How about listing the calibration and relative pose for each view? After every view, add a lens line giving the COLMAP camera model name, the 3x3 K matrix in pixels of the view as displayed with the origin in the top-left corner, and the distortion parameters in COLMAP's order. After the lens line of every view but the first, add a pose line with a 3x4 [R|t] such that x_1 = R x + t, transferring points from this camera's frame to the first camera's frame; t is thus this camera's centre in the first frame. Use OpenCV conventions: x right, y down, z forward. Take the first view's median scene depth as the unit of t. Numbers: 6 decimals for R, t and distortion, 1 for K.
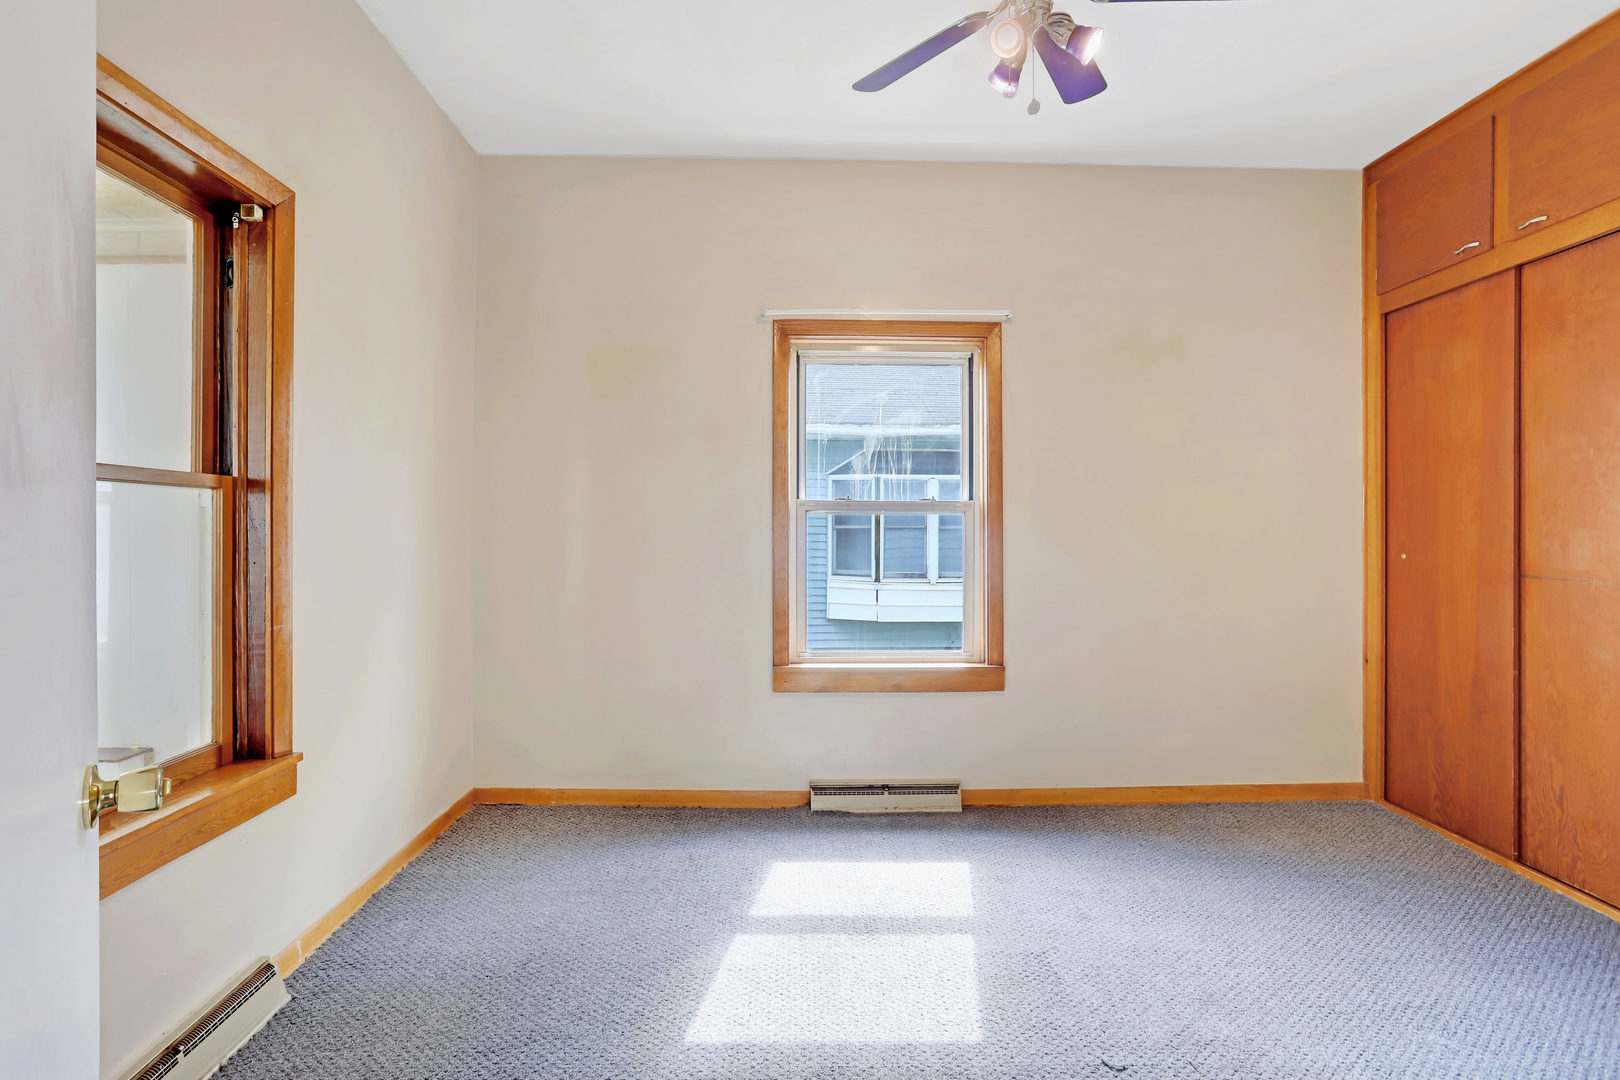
lens RADIAL K [[799.0, 0, 800.0], [0, 799.0, 535.8], [0, 0, 1]] dist [-0.018735, 0.011094]
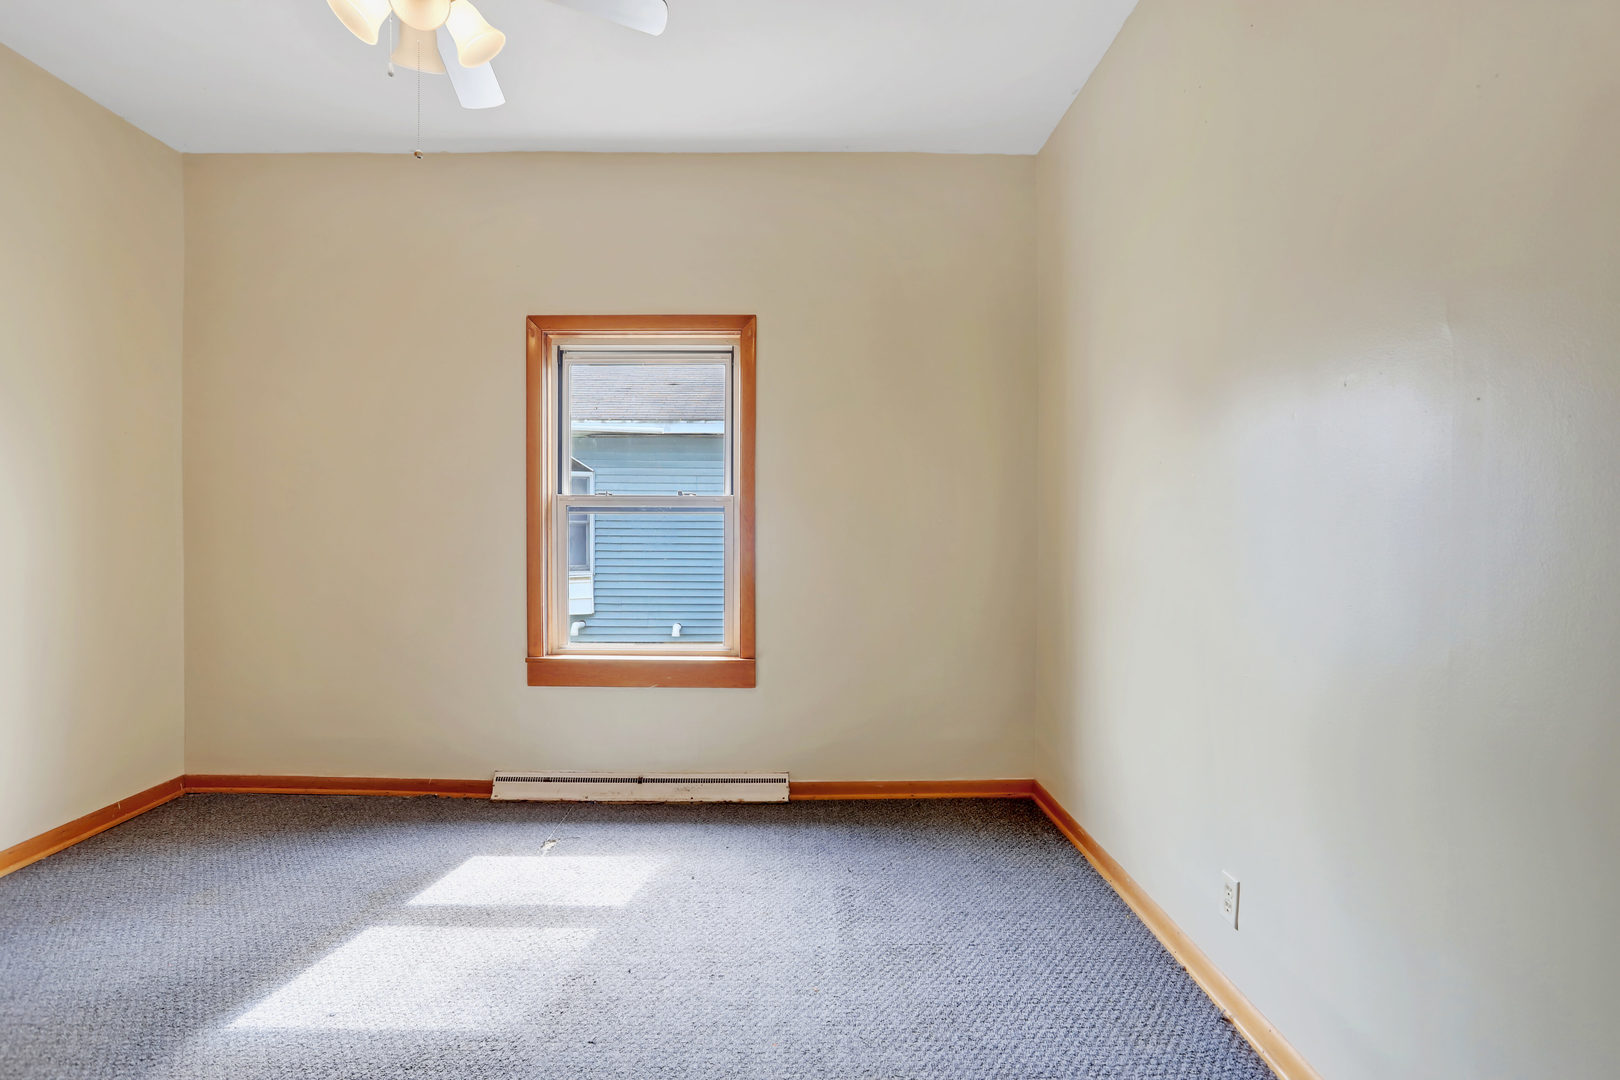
lens RADIAL K [[799.0, 0, 806.8], [0, 799.0, 538.6], [0, 0, 1]] dist [-0.018735, 0.011094]
pose [[0.999378, 0.000680, -0.035265, 0.429317], [-0.000343, 0.999954, 0.009558, 0.001227], [0.035270, -0.009540, 0.999332, 0.011701]]
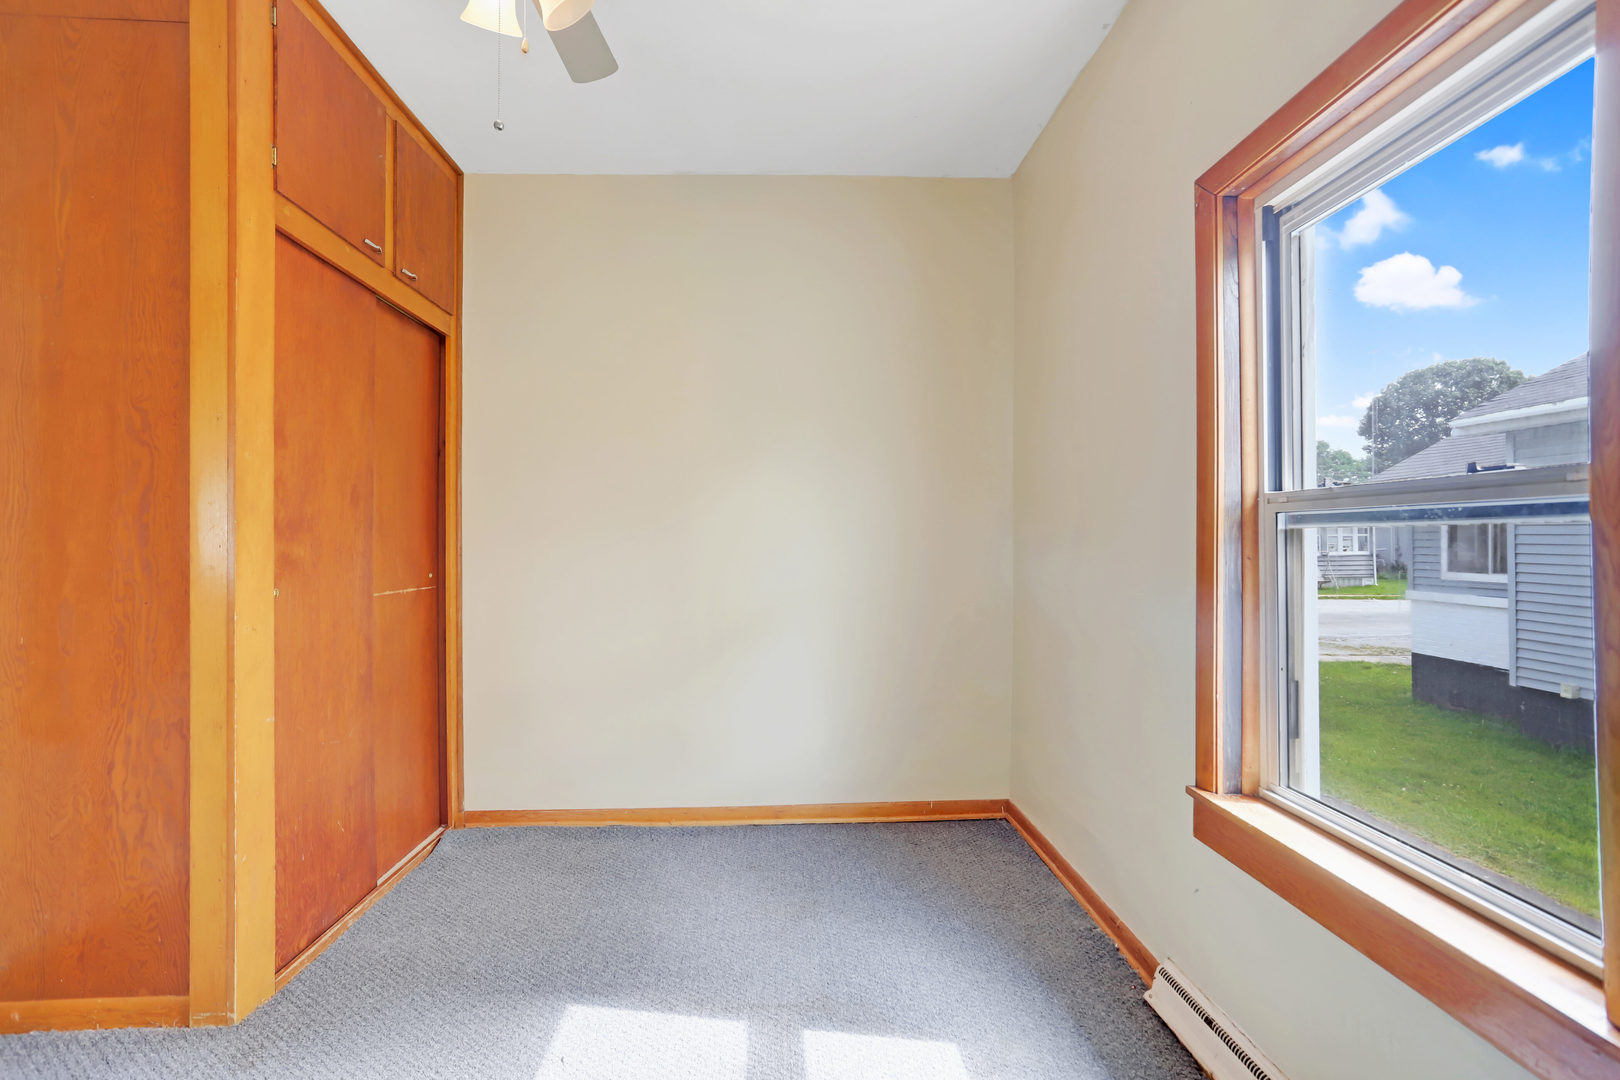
lens RADIAL K [[799.0, 0, 802.7], [0, 799.0, 552.5], [0, 0, 1]] dist [-0.018735, 0.011094]
pose [[-0.035340, 0.009638, -0.999329, 0.657094], [0.006663, 0.999934, 0.009408, -0.016822], [0.999353, -0.006326, -0.035402, 0.900617]]
